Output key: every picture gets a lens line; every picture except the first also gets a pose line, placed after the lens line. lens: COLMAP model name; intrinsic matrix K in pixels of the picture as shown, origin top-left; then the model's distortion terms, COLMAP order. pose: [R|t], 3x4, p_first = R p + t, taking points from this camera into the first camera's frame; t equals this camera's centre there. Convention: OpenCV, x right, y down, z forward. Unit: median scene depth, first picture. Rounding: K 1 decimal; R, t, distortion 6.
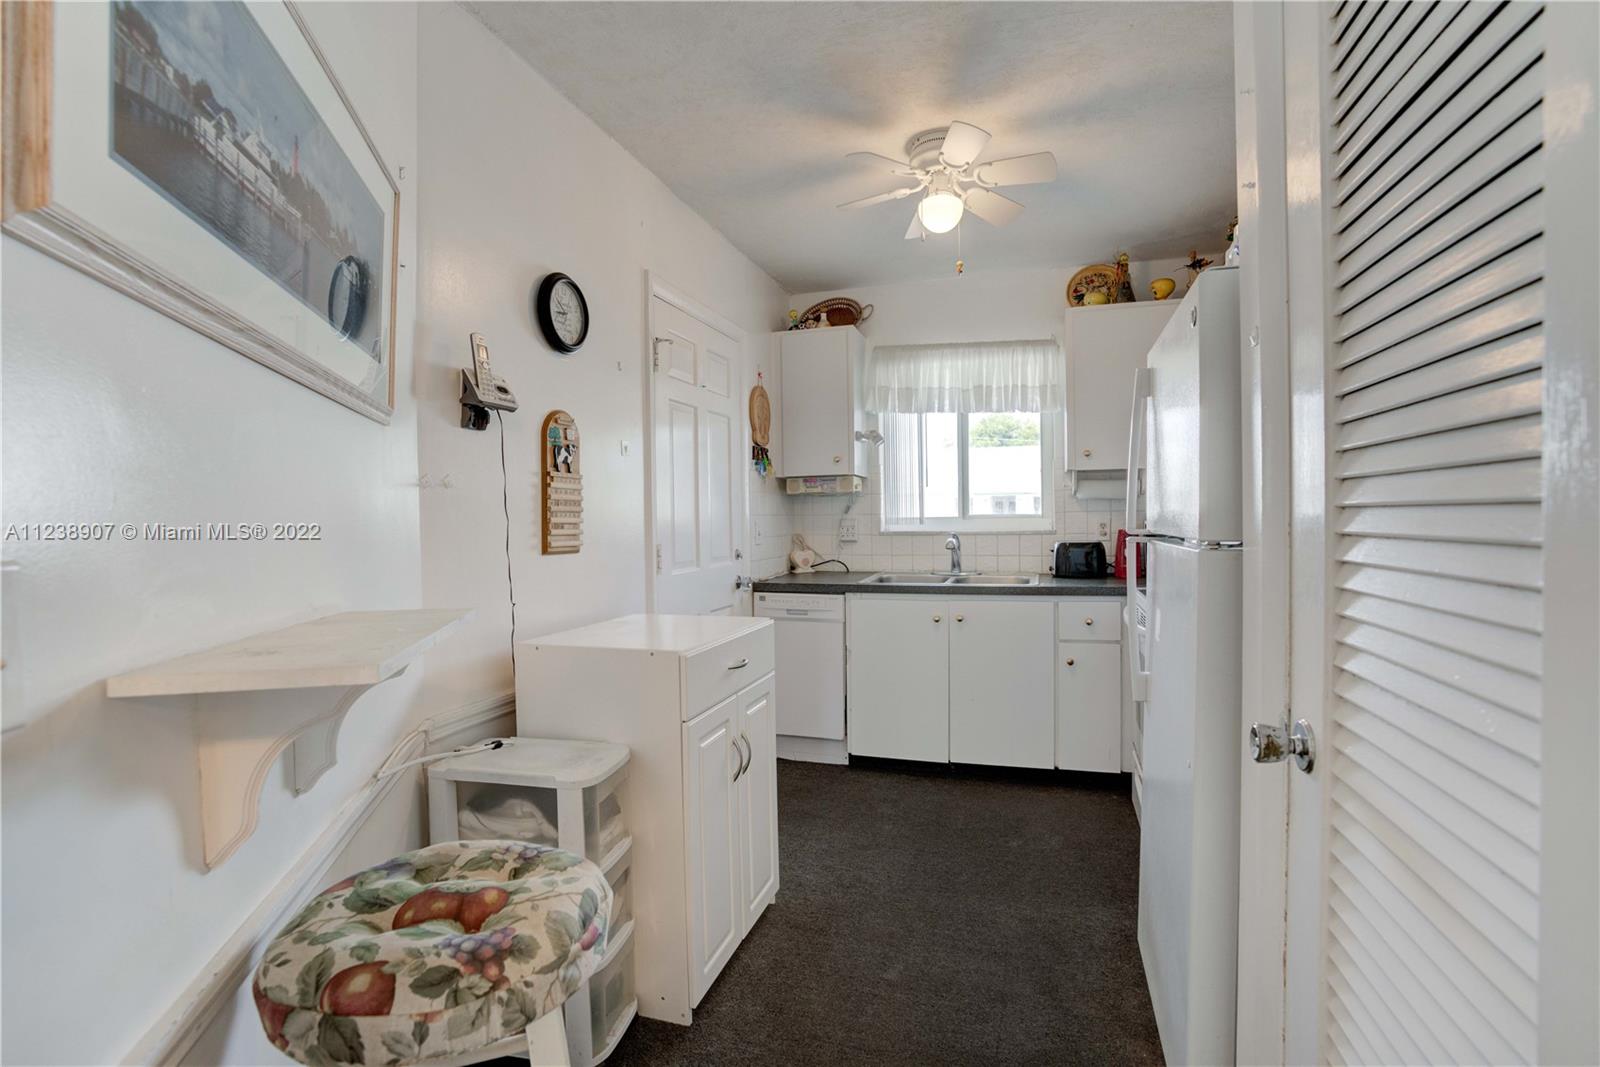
lens RADIAL K [[741.2, 0, 806.7], [0, 741.2, 528.9], [0, 0, 1]] dist [-0.071905, 0.029587]
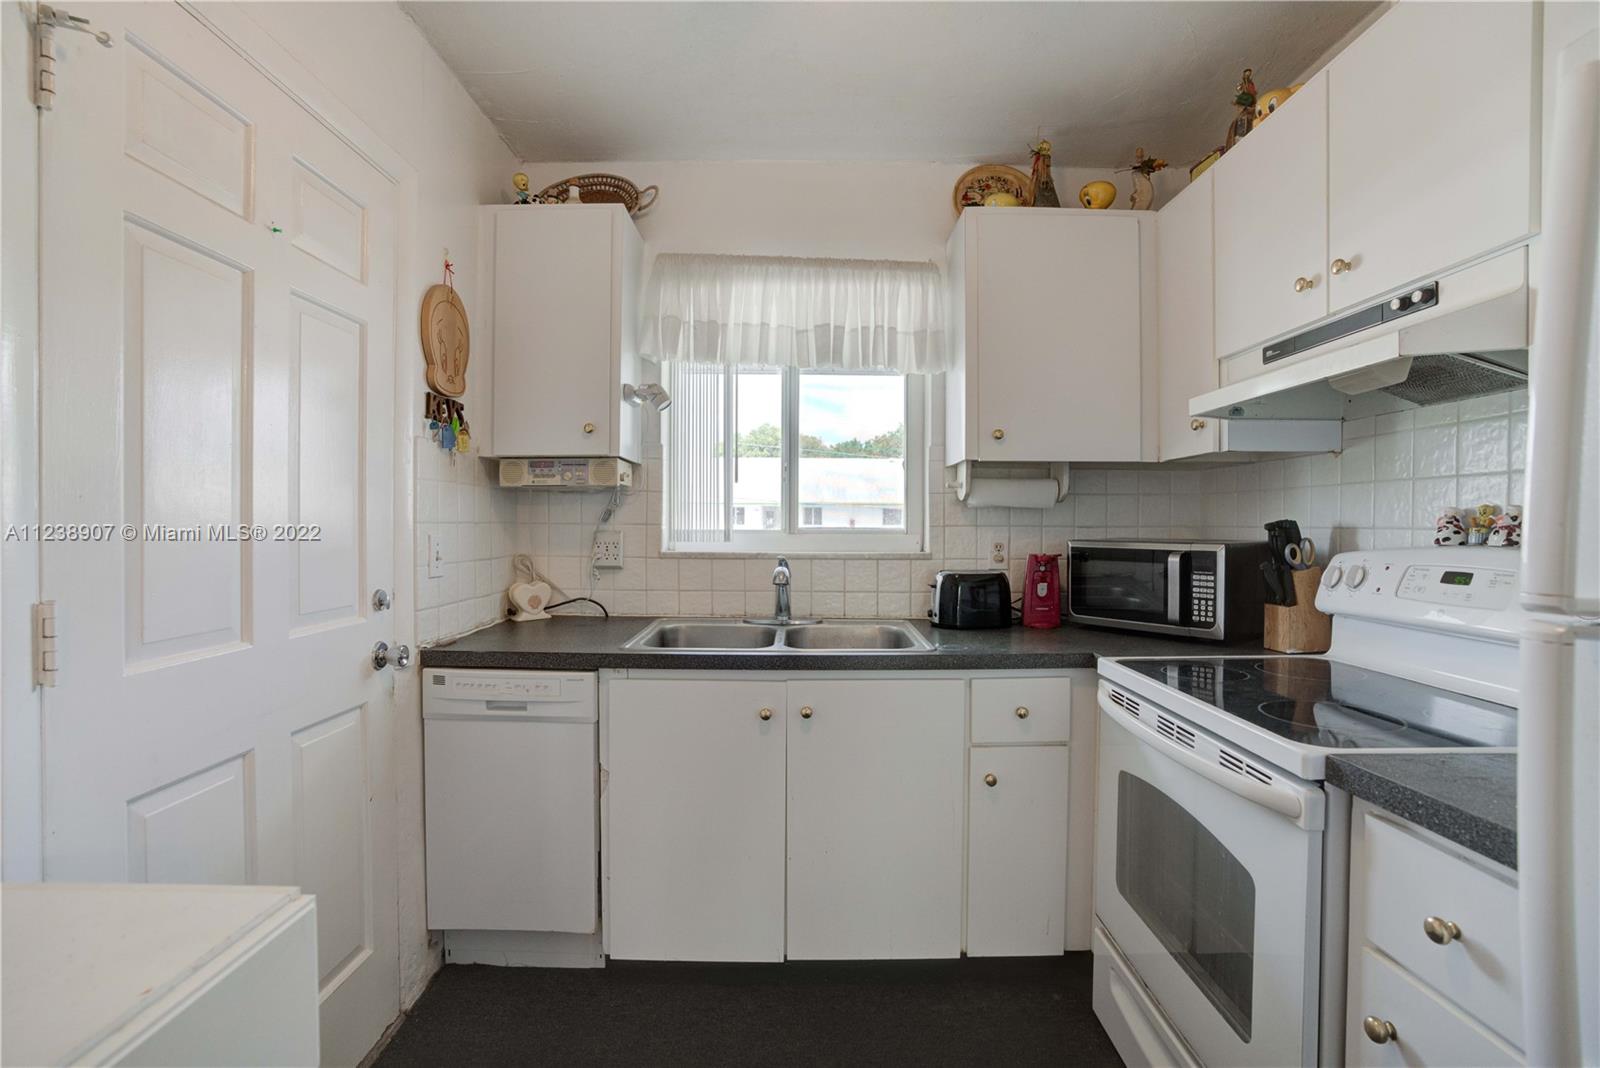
lens RADIAL K [[725.3, 0, 800.0], [0, 725.3, 534.0], [0, 0, 1]] dist [-0.069017, 0.024099]
pose [[0.953888, 0.013988, 0.299837, 0.031878], [-0.012387, 0.999897, -0.007237, -0.009854], [-0.299908, 0.003189, 0.953963, 0.433618]]
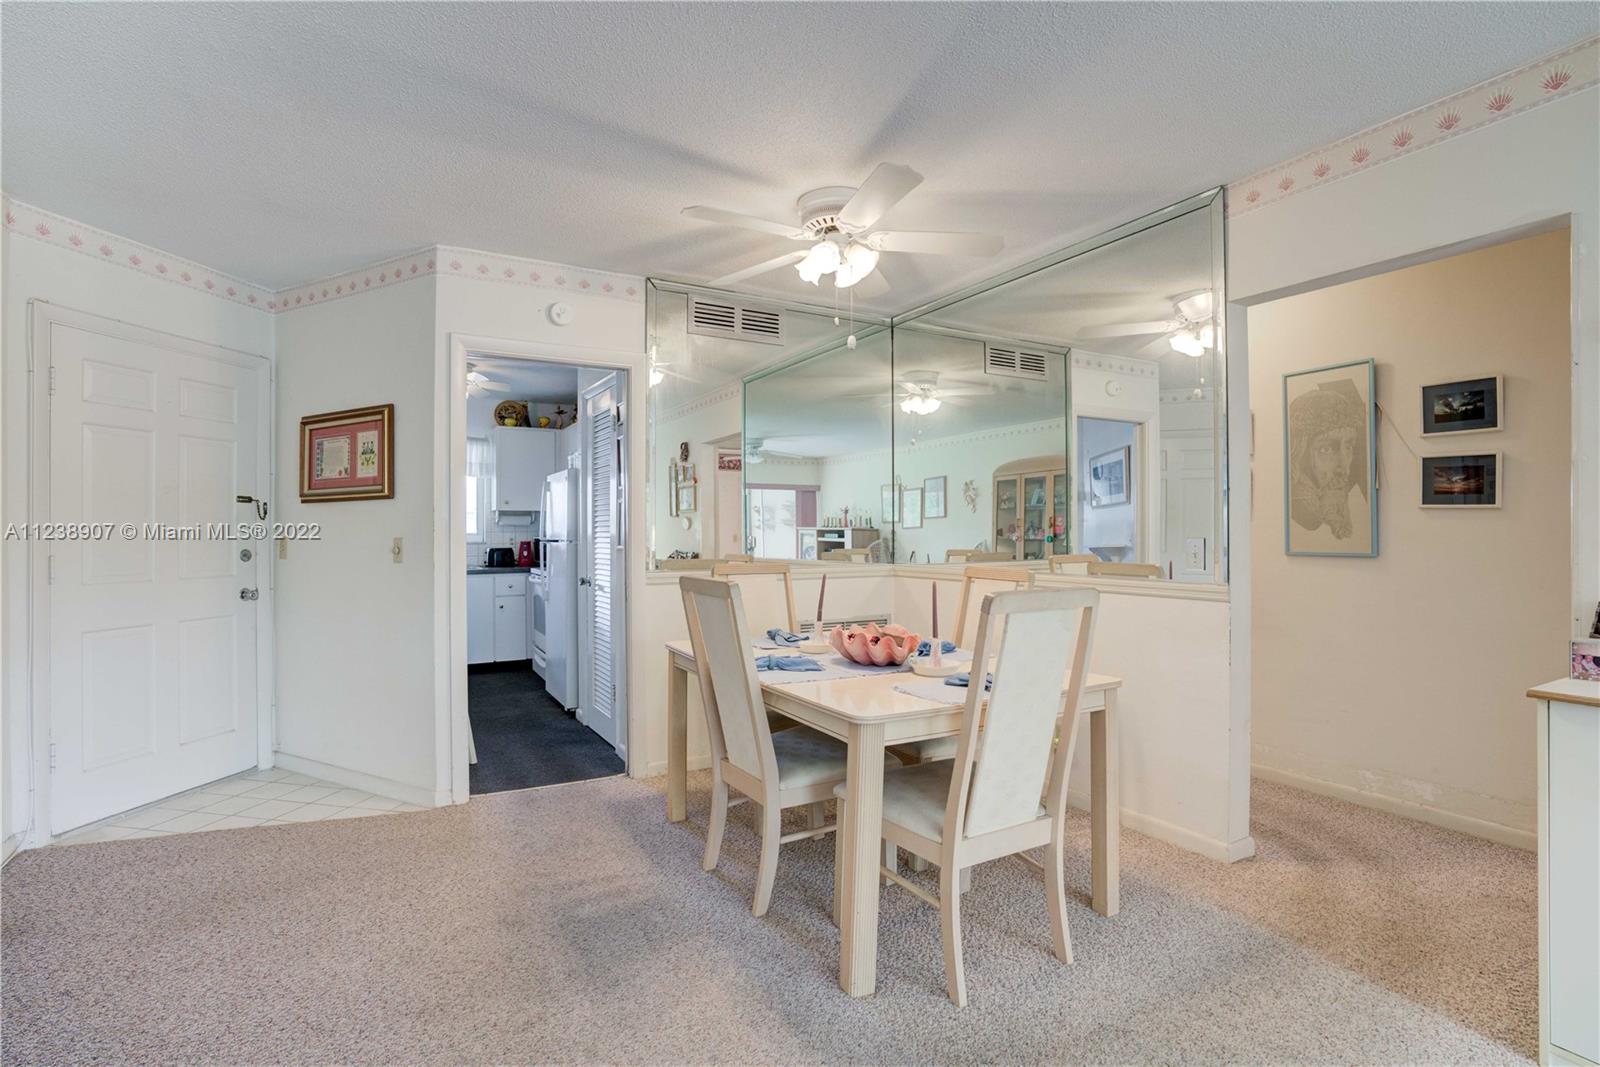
lens RADIAL K [[777.9, 0, 796.8], [0, 777.9, 530.8], [0, 0, 1]] dist [-0.073226, 0.036240]
pose [[0.687024, 0.013404, 0.726511, -0.549381], [0.004416, 0.999734, -0.022621, 0.022120], [-0.726621, 0.018750, 0.686782, -0.925608]]
